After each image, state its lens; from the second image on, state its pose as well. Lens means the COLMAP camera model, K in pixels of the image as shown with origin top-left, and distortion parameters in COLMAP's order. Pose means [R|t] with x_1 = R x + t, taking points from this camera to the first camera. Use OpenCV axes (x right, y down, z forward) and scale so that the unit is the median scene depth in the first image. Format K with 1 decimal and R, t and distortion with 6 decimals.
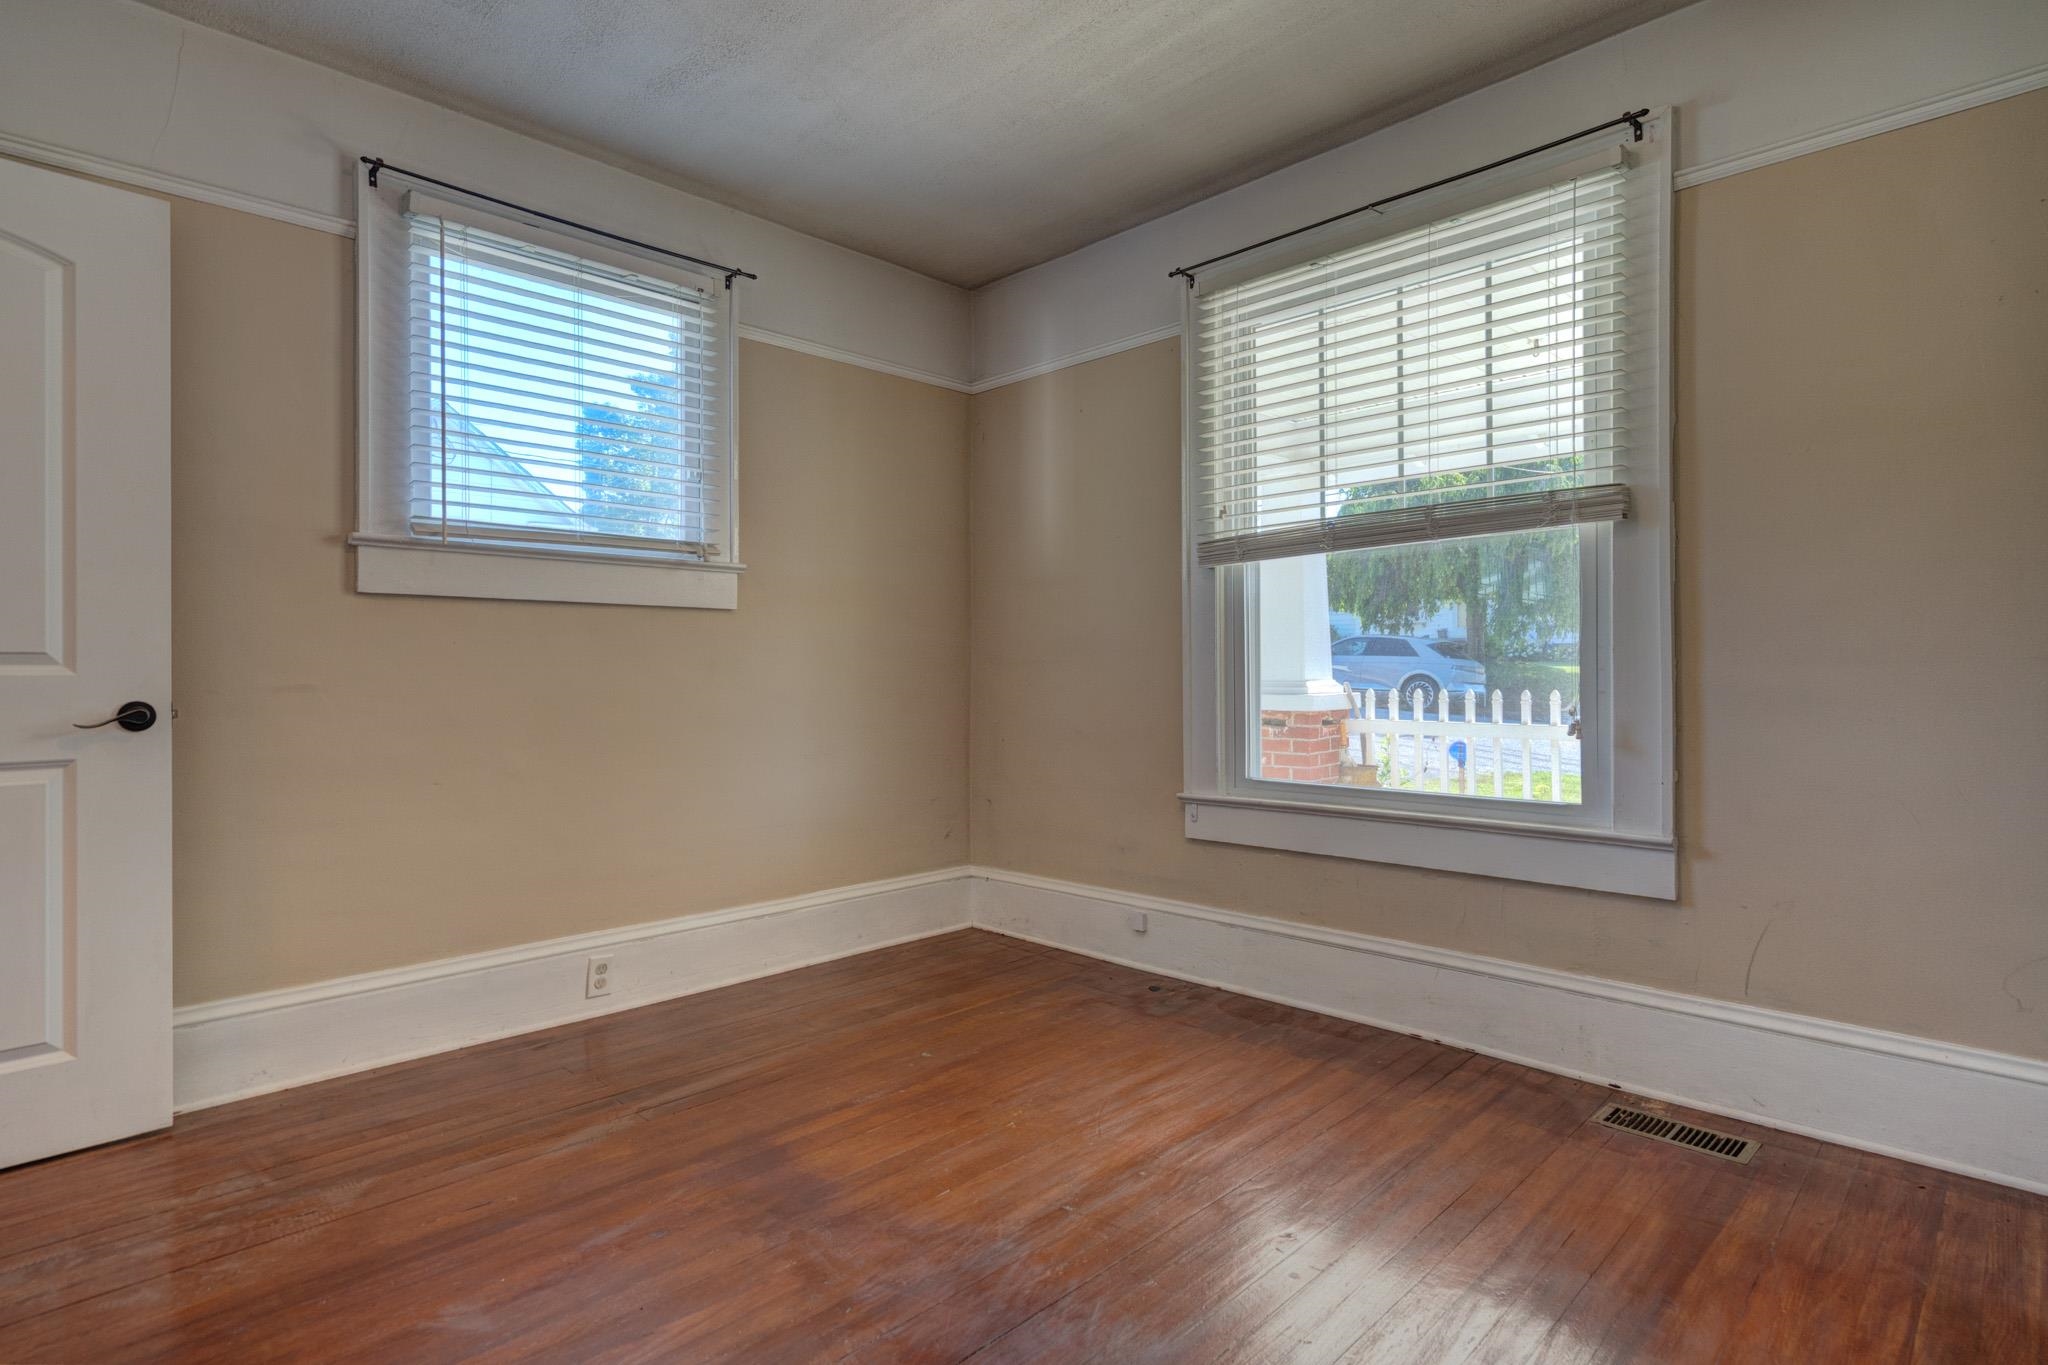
lens RADIAL K [[1070.6, 0, 1030.4], [0, 1070.6, 677.5], [0, 0, 1]] dist [0.006330, 0.000911]
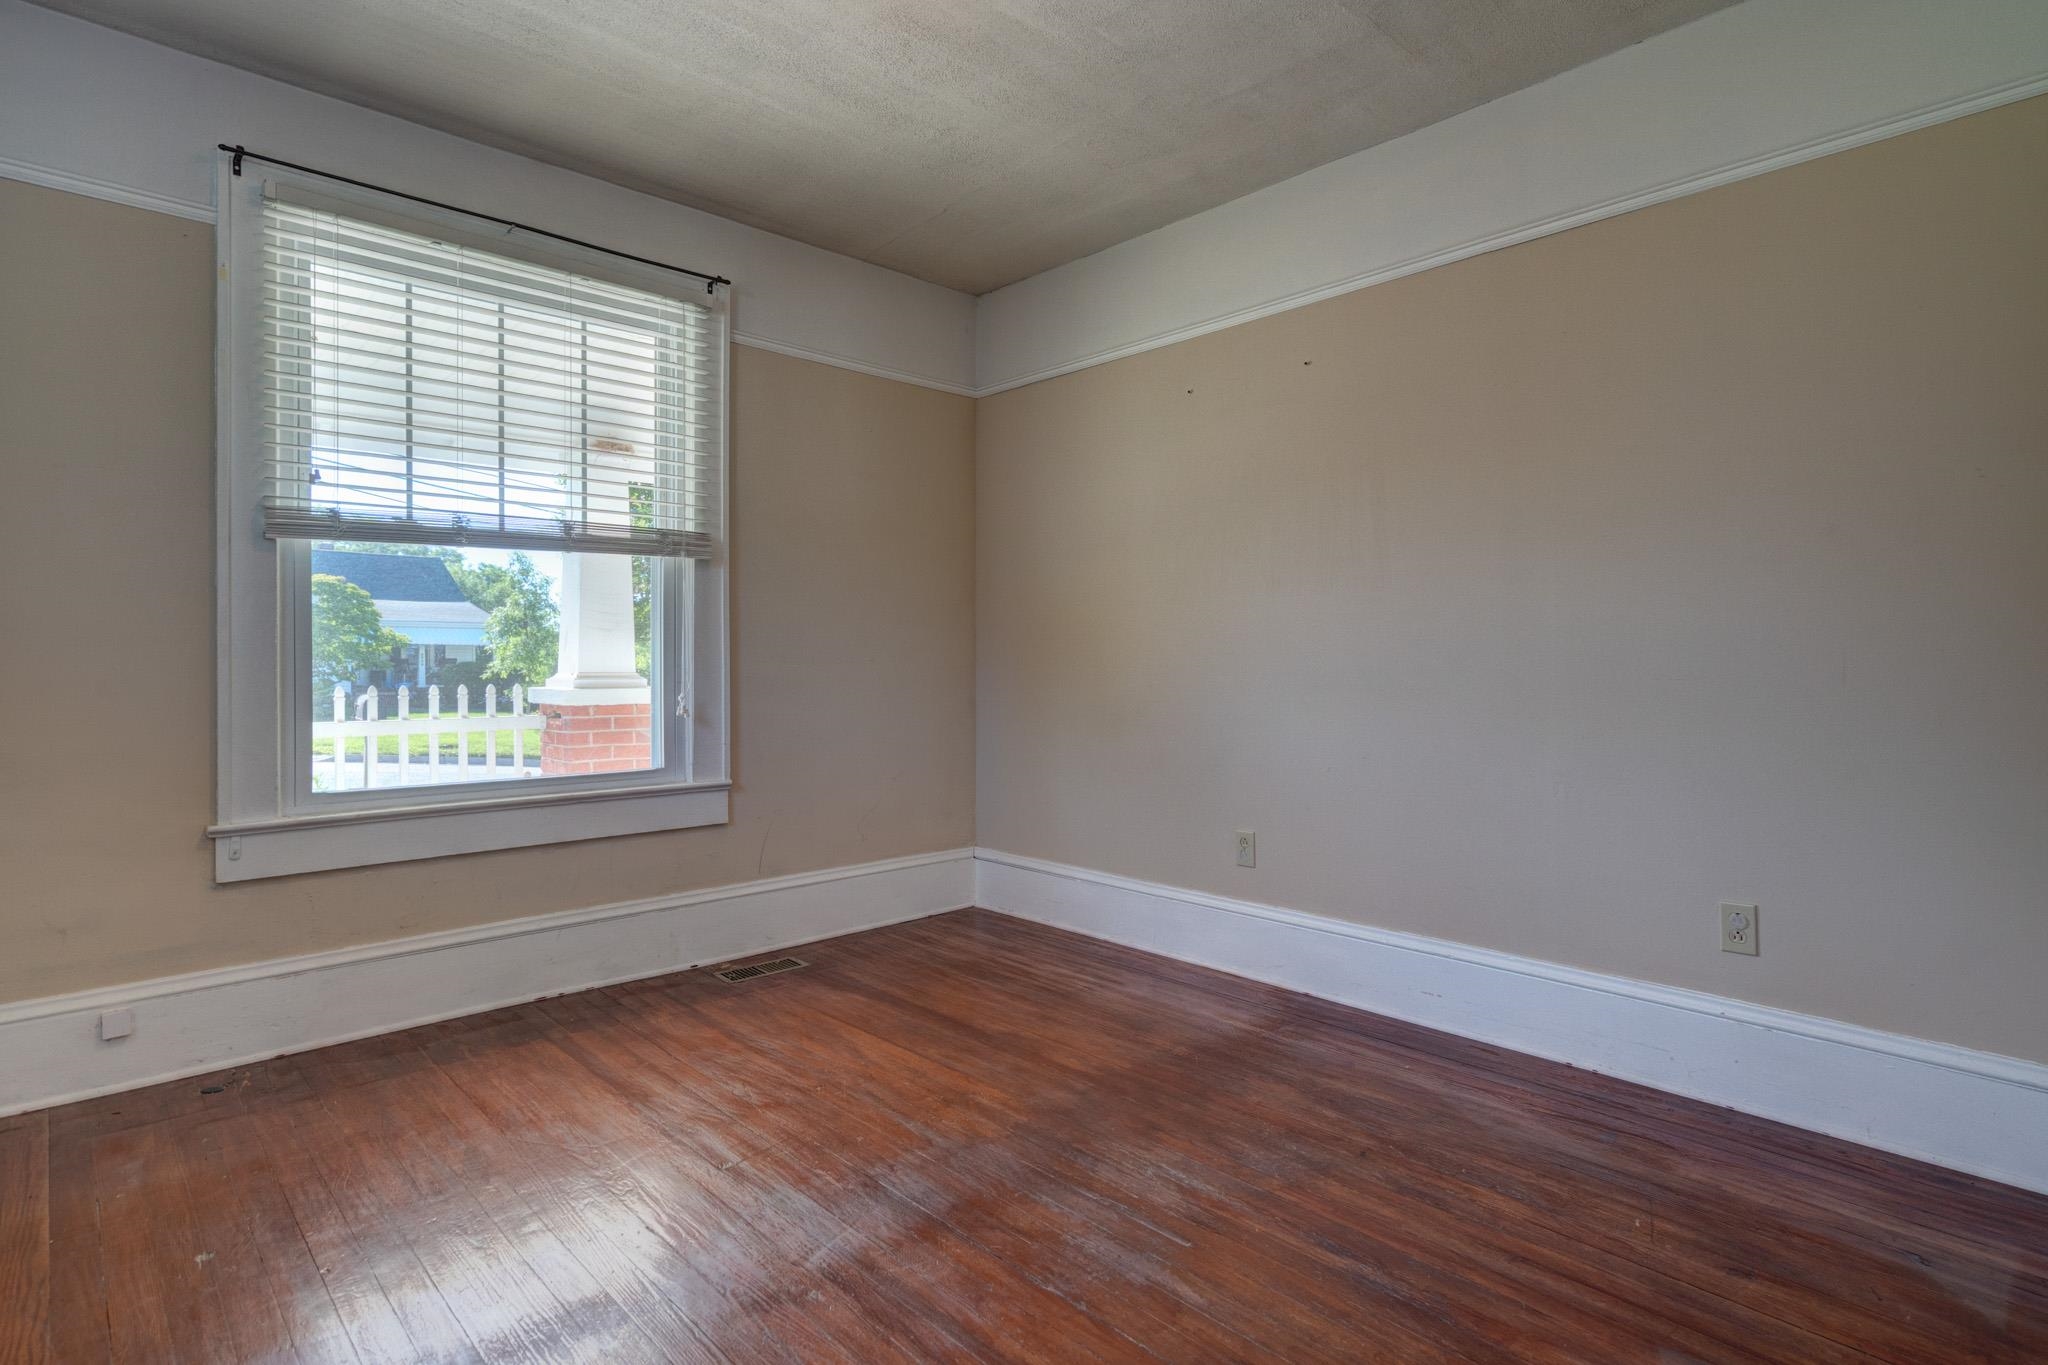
lens RADIAL K [[1070.6, 0, 1030.1], [0, 1070.6, 674.4], [0, 0, 1]] dist [0.006330, 0.000911]
pose [[0.009165, -0.008190, 0.999924, -0.802064], [0.003345, 0.999961, 0.008160, -0.006824], [-0.999952, 0.003270, 0.009192, 0.529236]]
